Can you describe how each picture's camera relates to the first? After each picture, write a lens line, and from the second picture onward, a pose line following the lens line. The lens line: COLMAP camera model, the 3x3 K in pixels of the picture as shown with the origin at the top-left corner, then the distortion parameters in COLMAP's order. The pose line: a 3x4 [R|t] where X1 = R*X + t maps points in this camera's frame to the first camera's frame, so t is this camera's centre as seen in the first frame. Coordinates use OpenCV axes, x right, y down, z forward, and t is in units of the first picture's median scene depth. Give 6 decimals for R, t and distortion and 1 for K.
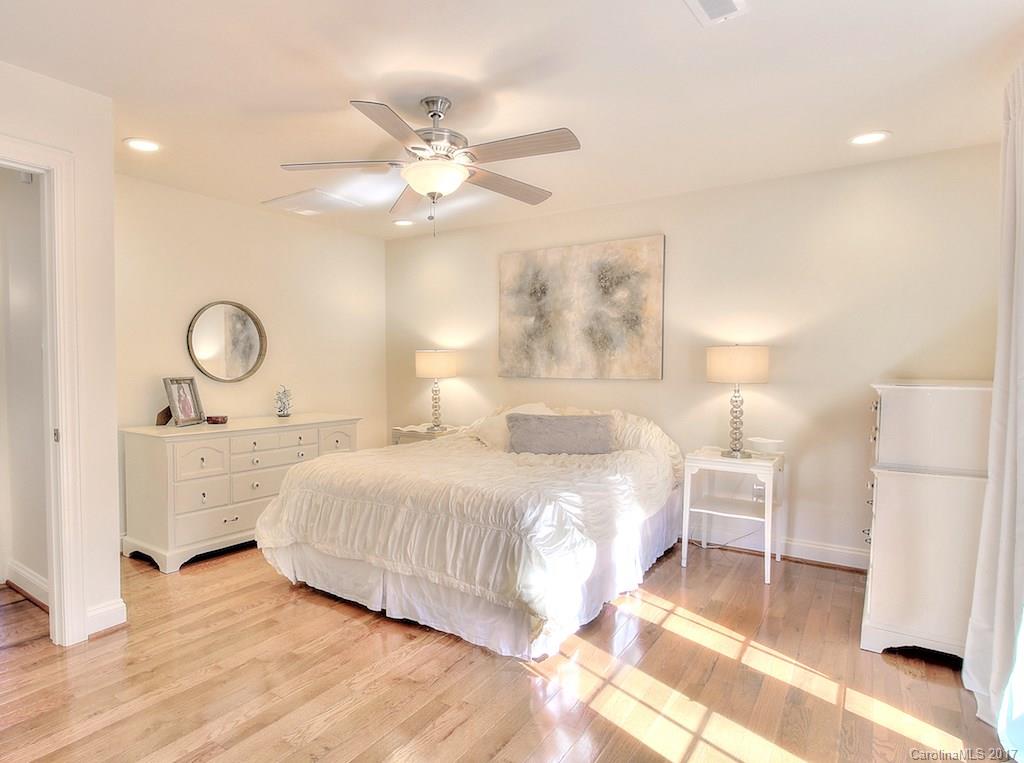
lens RADIAL K [[565.8, 0, 512.0], [0, 565.8, 379.3], [0, 0, 1]] dist [-0.020462, -0.002169]
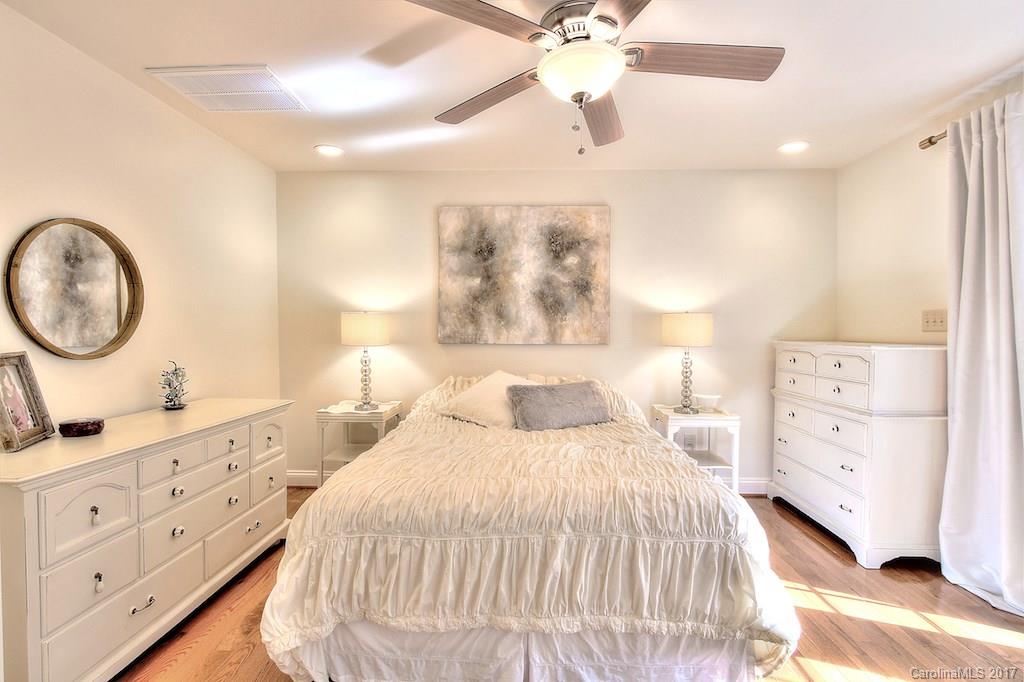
lens RADIAL K [[476.5, 0, 509.4], [0, 476.5, 338.0], [0, 0, 1]] dist [-0.020293, 0.001838]
pose [[0.864217, -0.008037, 0.503055, -0.334343], [0.011997, 0.999917, -0.004634, -0.008424], [-0.502976, 0.010040, 0.864242, 0.326597]]
